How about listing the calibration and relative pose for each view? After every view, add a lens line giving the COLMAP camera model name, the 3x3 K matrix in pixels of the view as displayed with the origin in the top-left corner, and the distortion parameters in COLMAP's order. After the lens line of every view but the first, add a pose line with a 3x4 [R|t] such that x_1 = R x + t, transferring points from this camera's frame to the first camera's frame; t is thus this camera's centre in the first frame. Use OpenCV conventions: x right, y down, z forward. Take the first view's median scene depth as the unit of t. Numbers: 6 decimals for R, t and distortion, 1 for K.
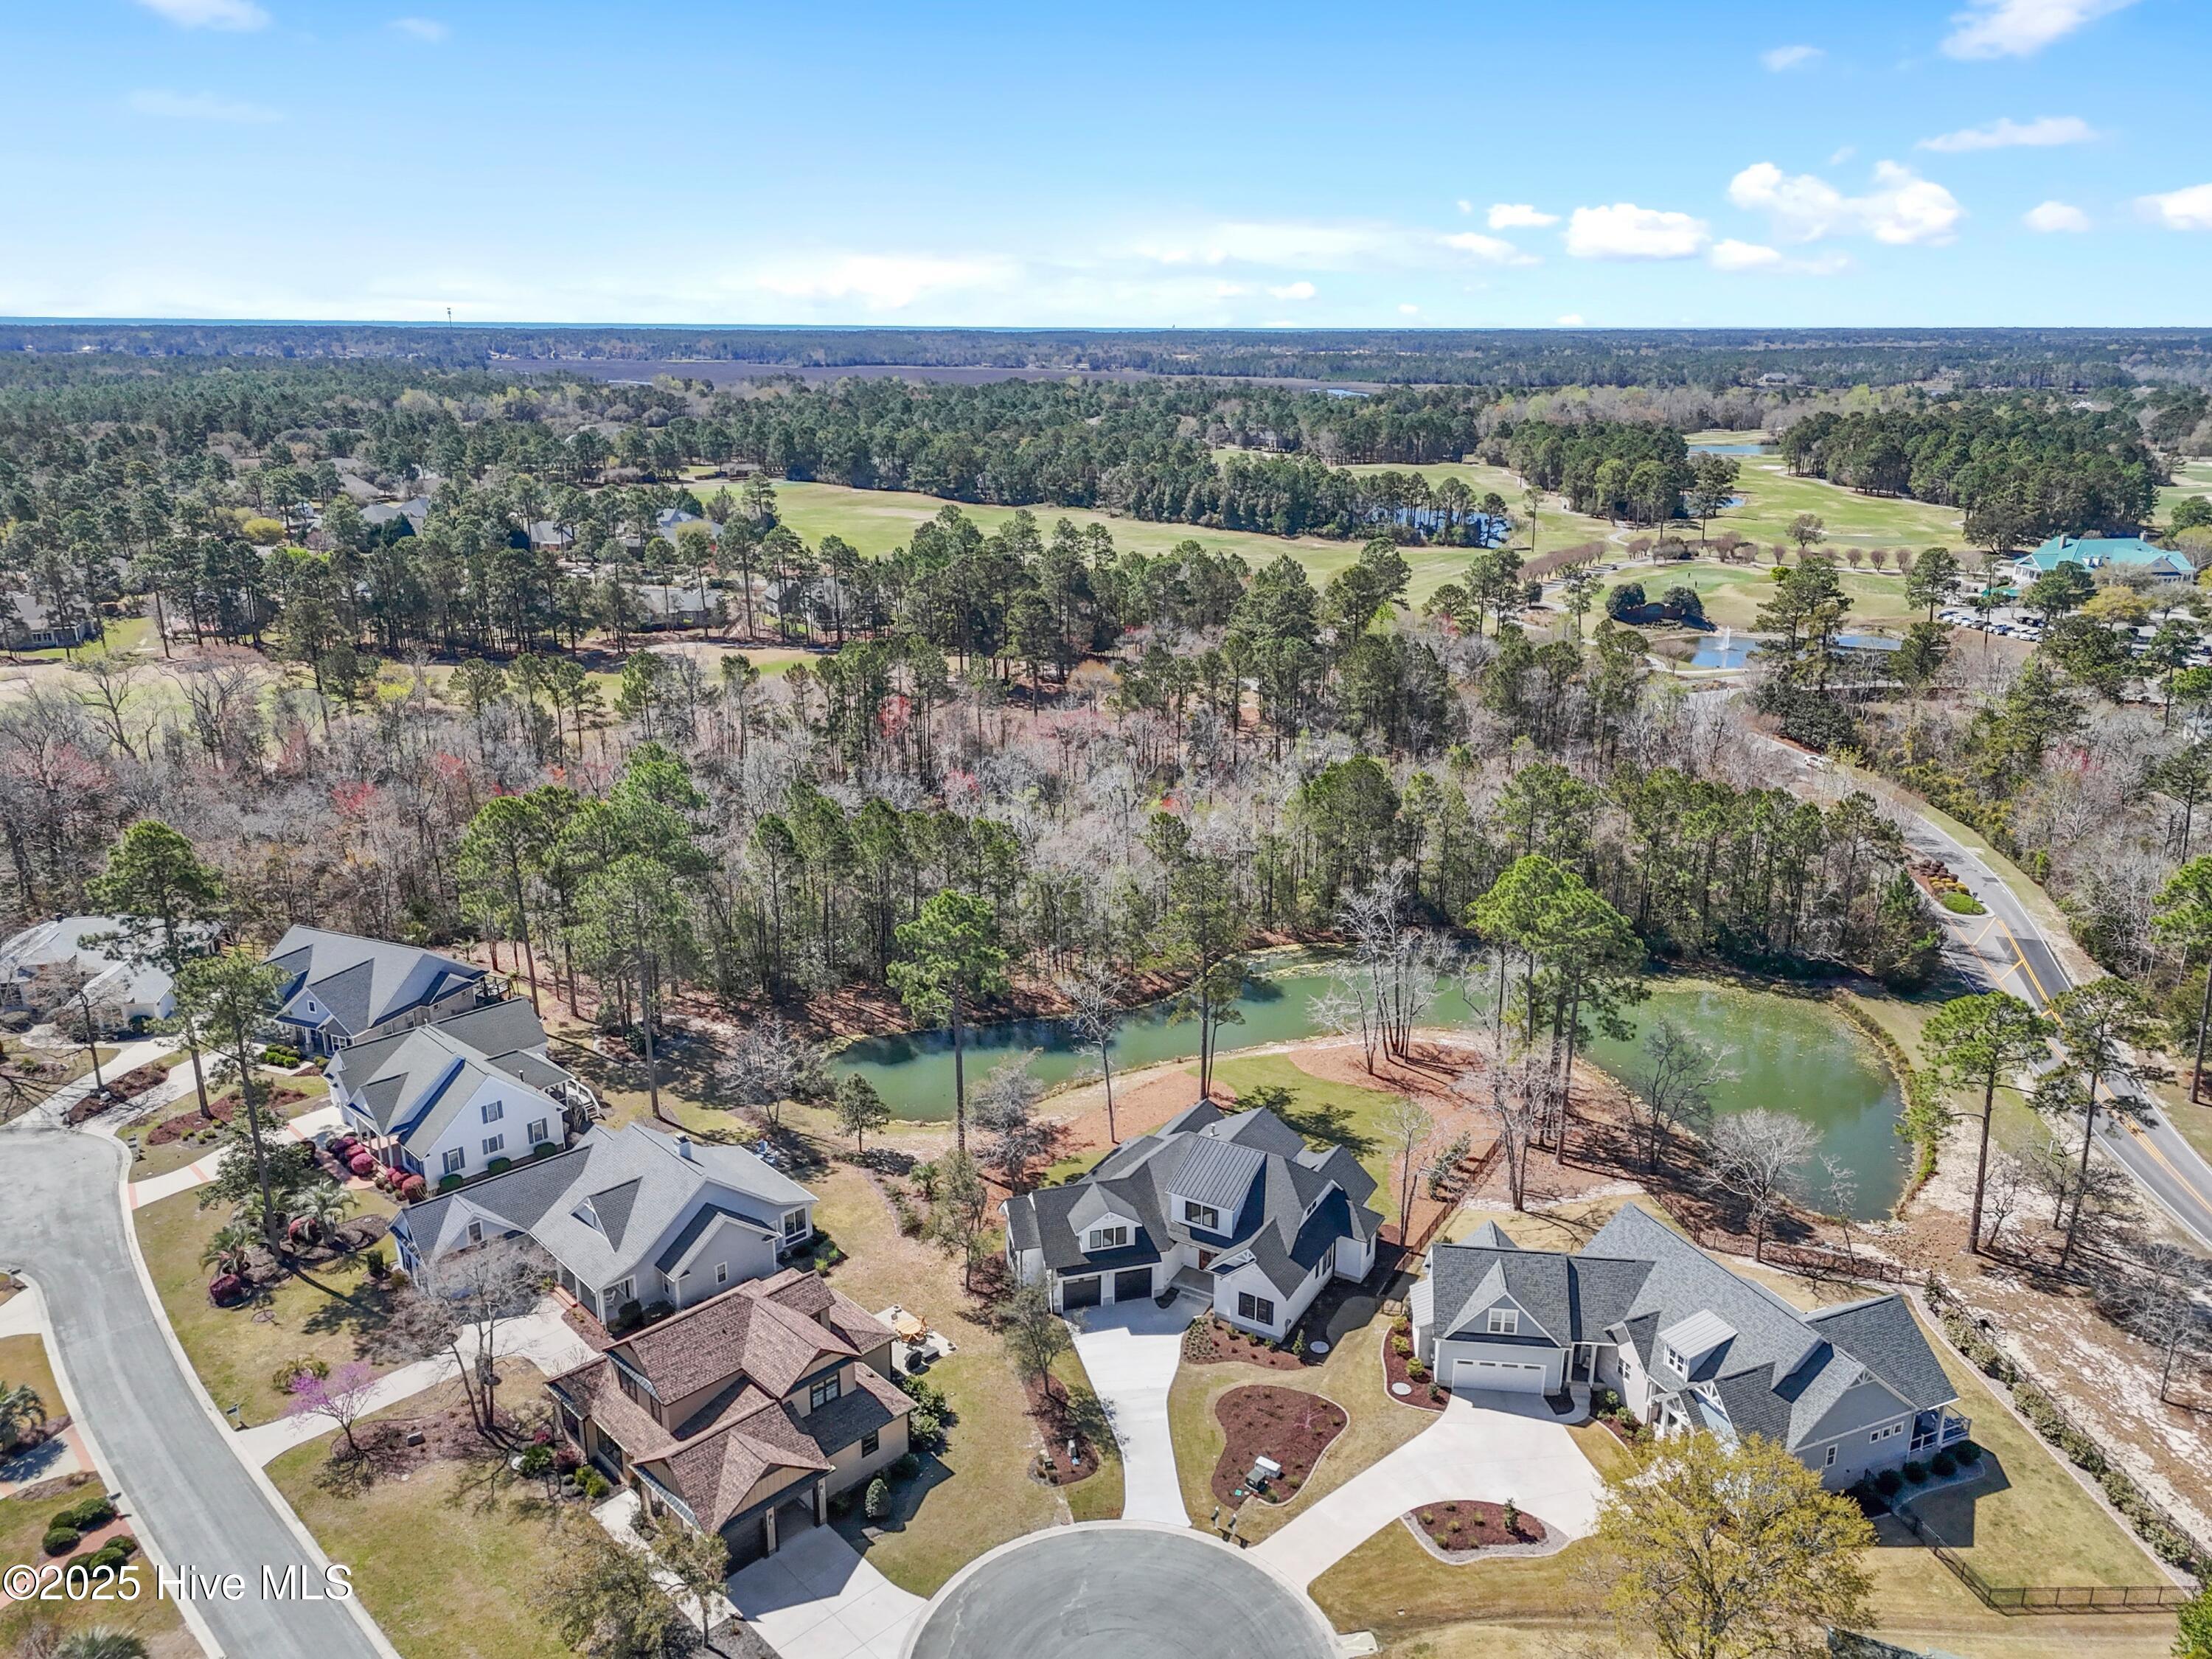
lens RADIAL K [[1615.9, 0, 1106.4], [0, 1615.9, 864.4], [0, 0, 1]] dist [0.084501, -0.079471]
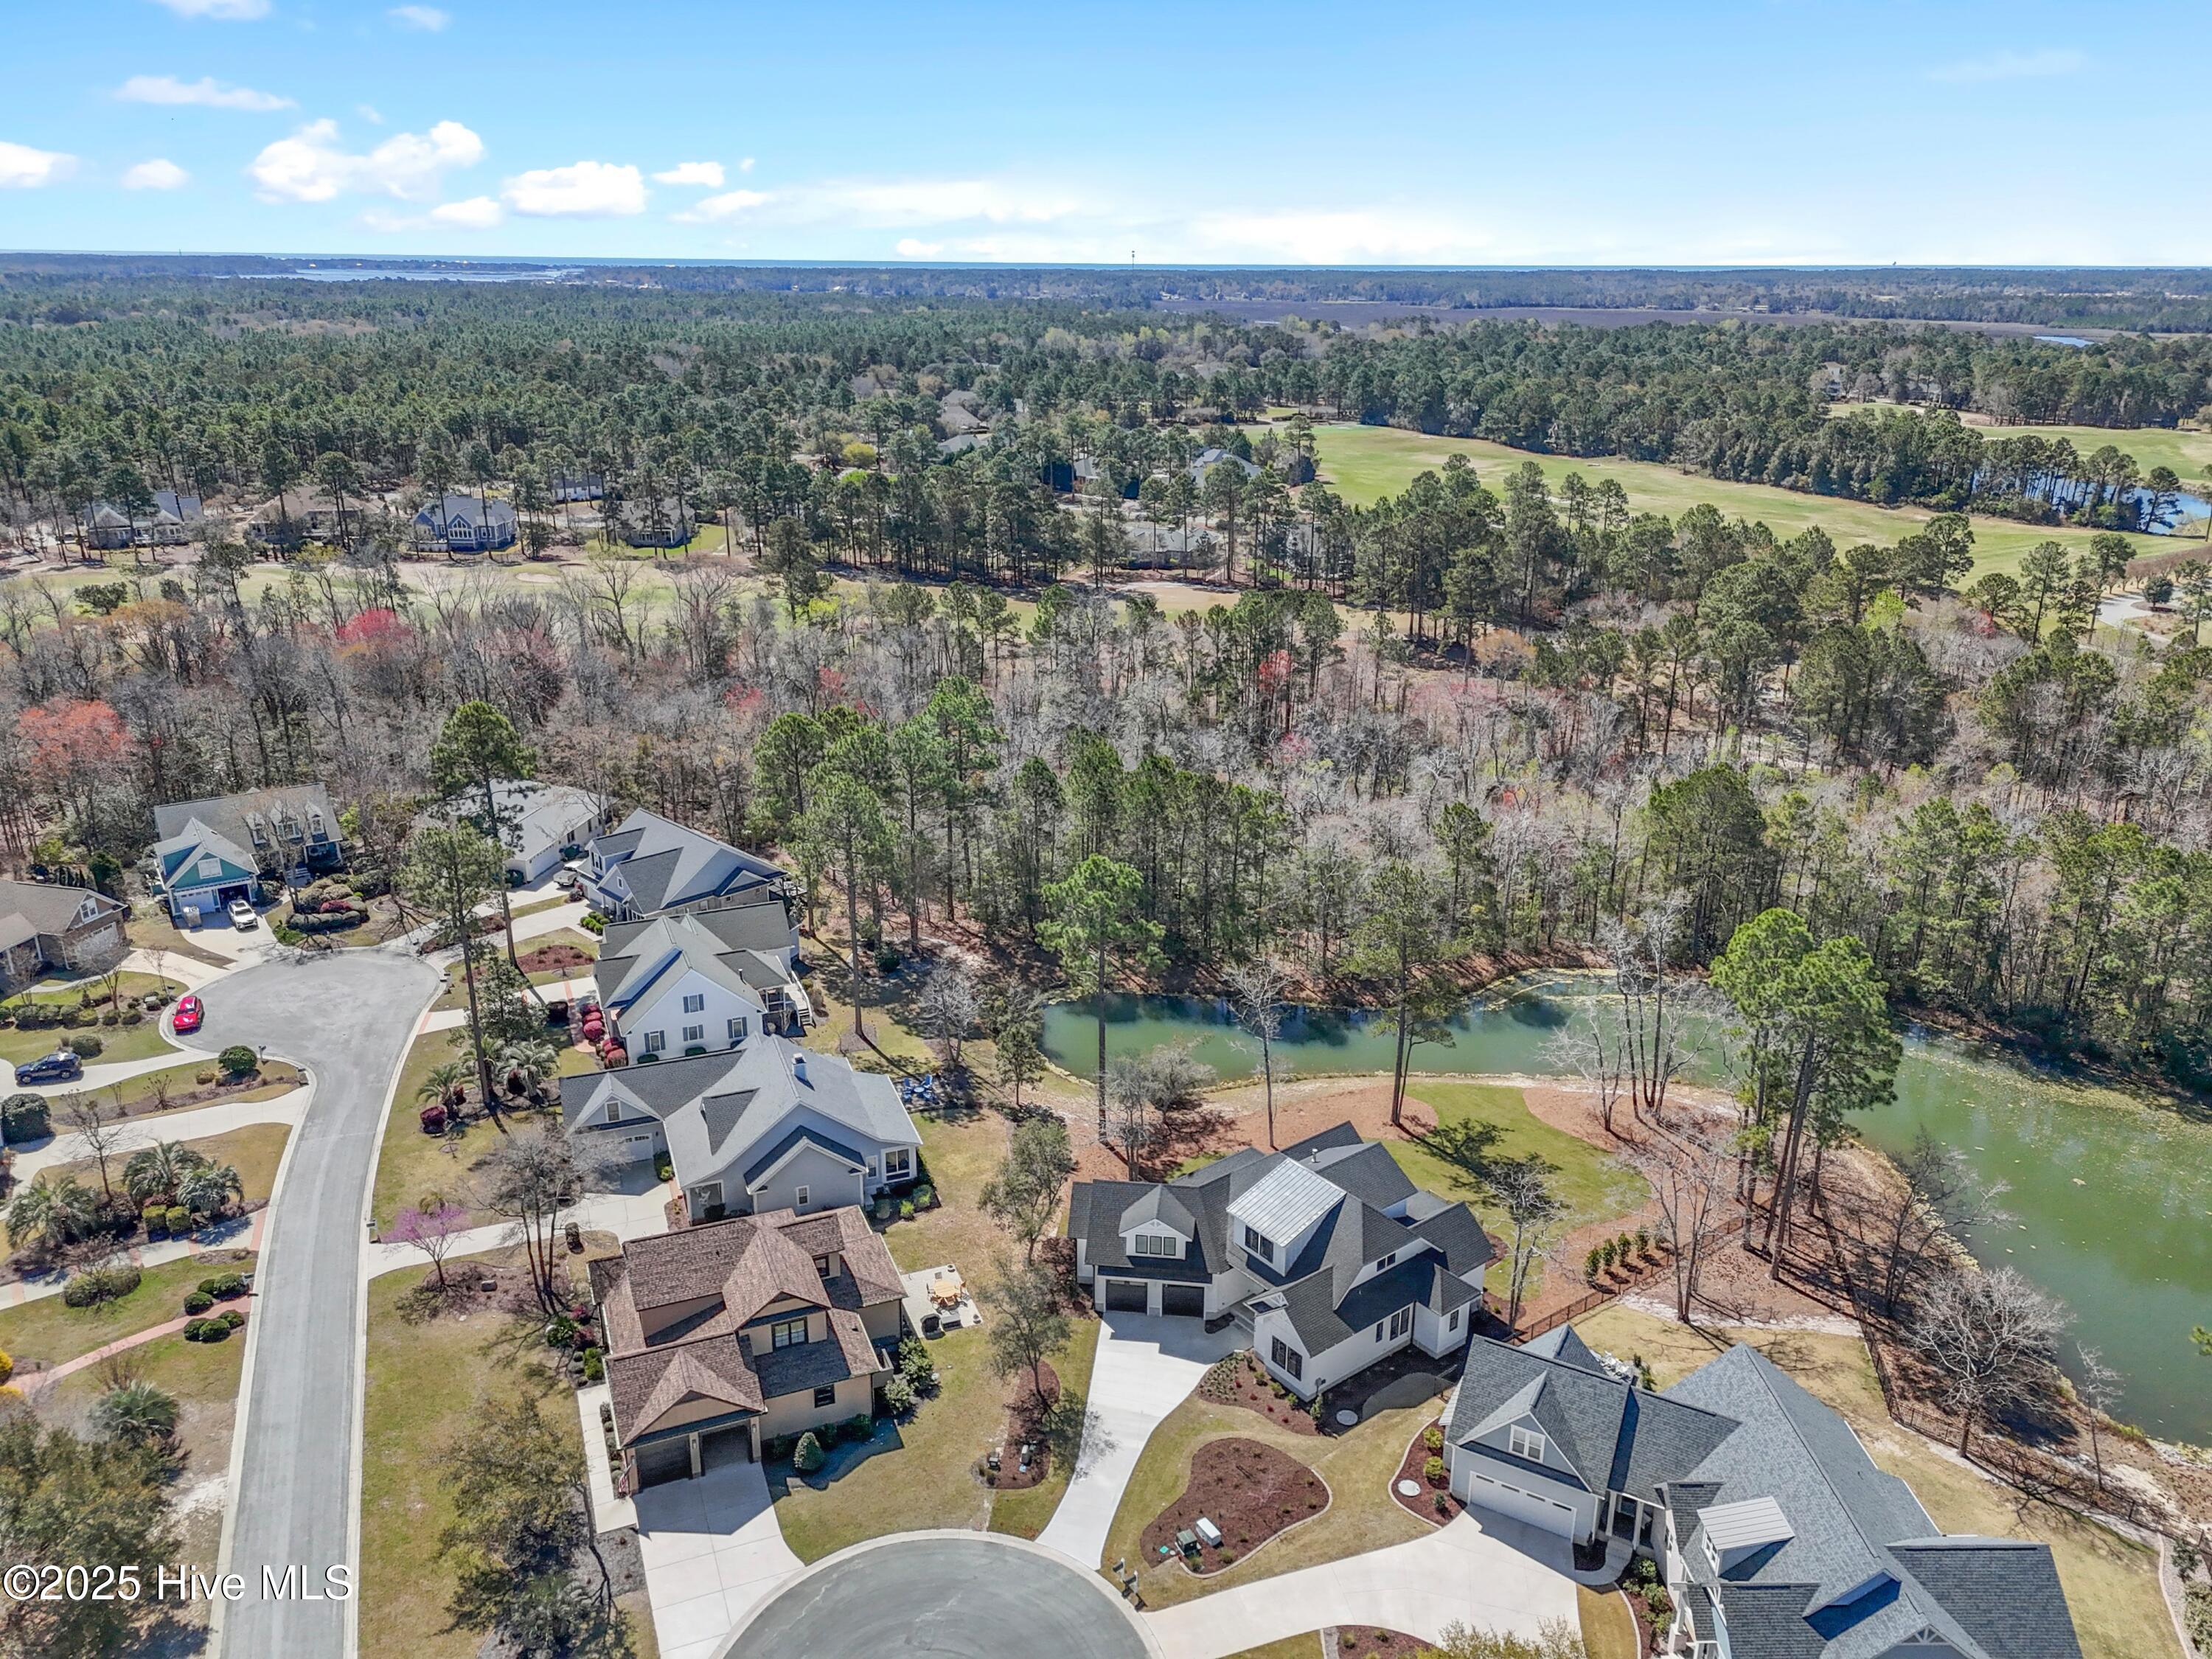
lens RADIAL K [[1615.9, 0, 1106.4], [0, 1615.9, 864.4], [0, 0, 1]] dist [0.084501, -0.079471]
pose [[0.924735, 0.135342, -0.355734, 0.223171], [-0.123839, 0.990775, 0.055028, -0.028729], [0.359900, -0.006832, 0.932966, 0.094119]]
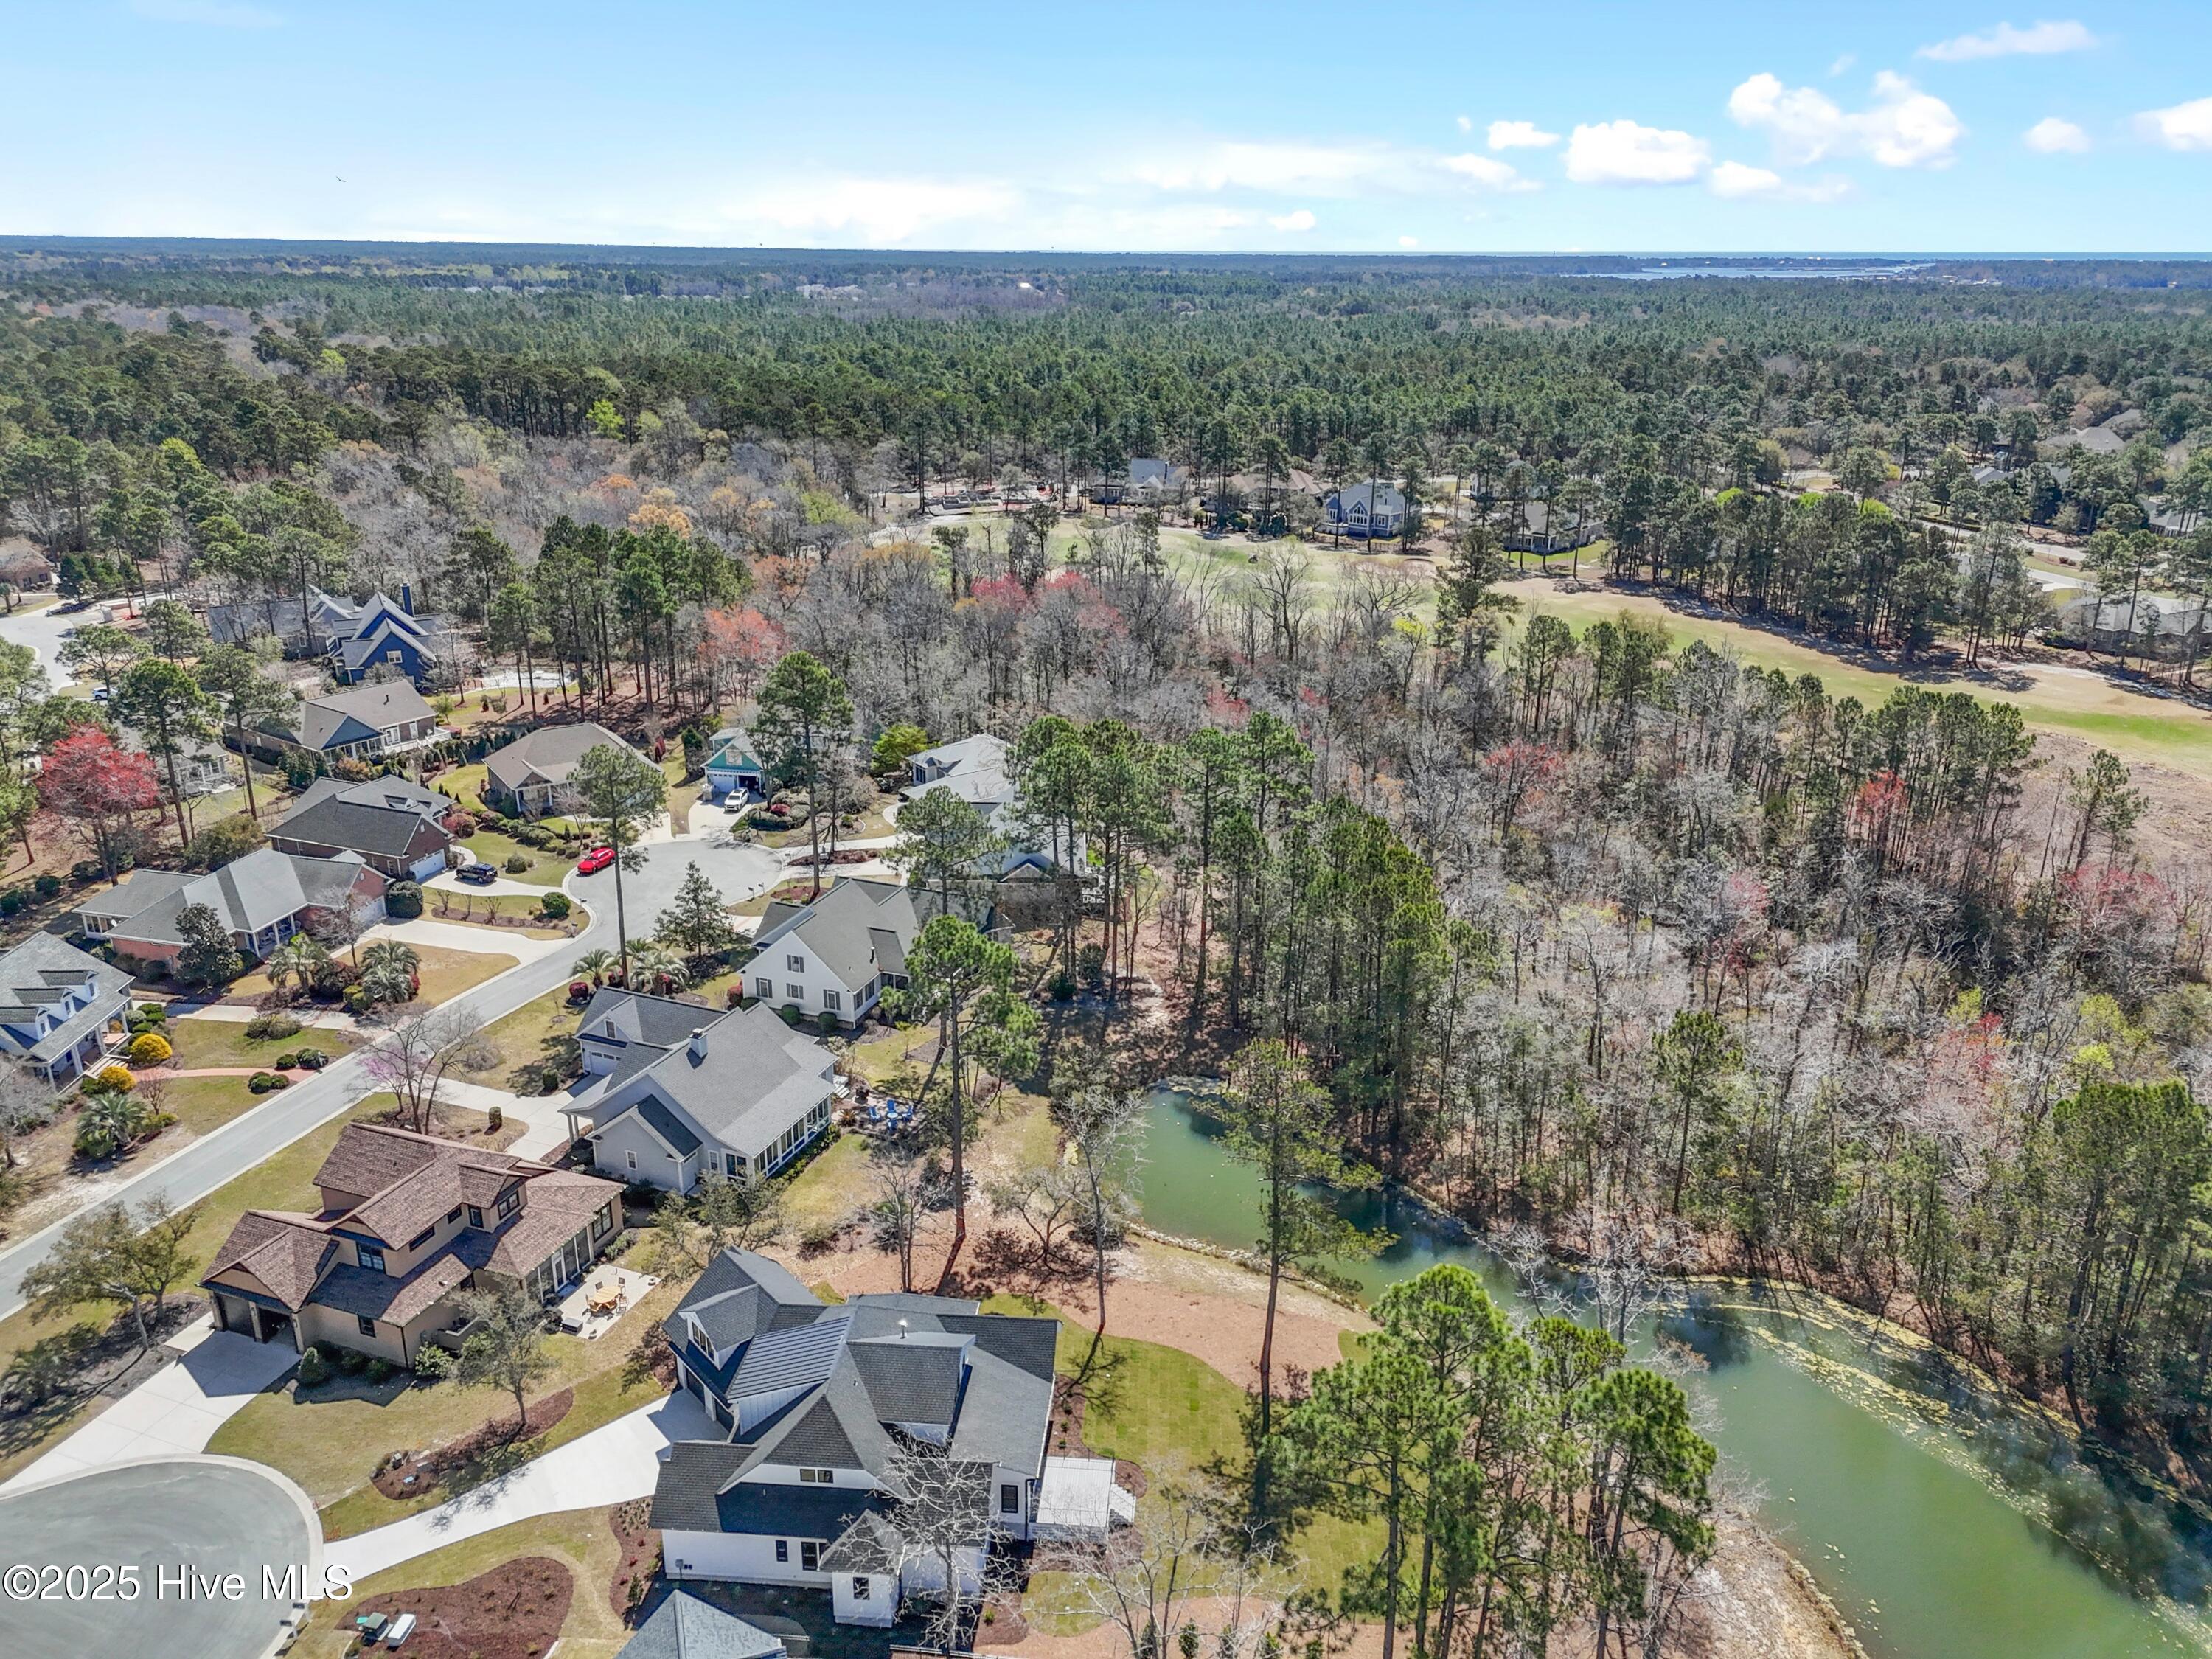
lens RADIAL K [[1612.6, 0, 1102.2], [0, 1612.6, 857.5], [0, 0, 1]] dist [0.079345, -0.064074]
pose [[0.410869, 0.319405, -0.853913, 0.582275], [-0.292120, 0.933363, 0.208566, -0.191884], [0.863628, 0.163752, 0.476794, 0.590330]]
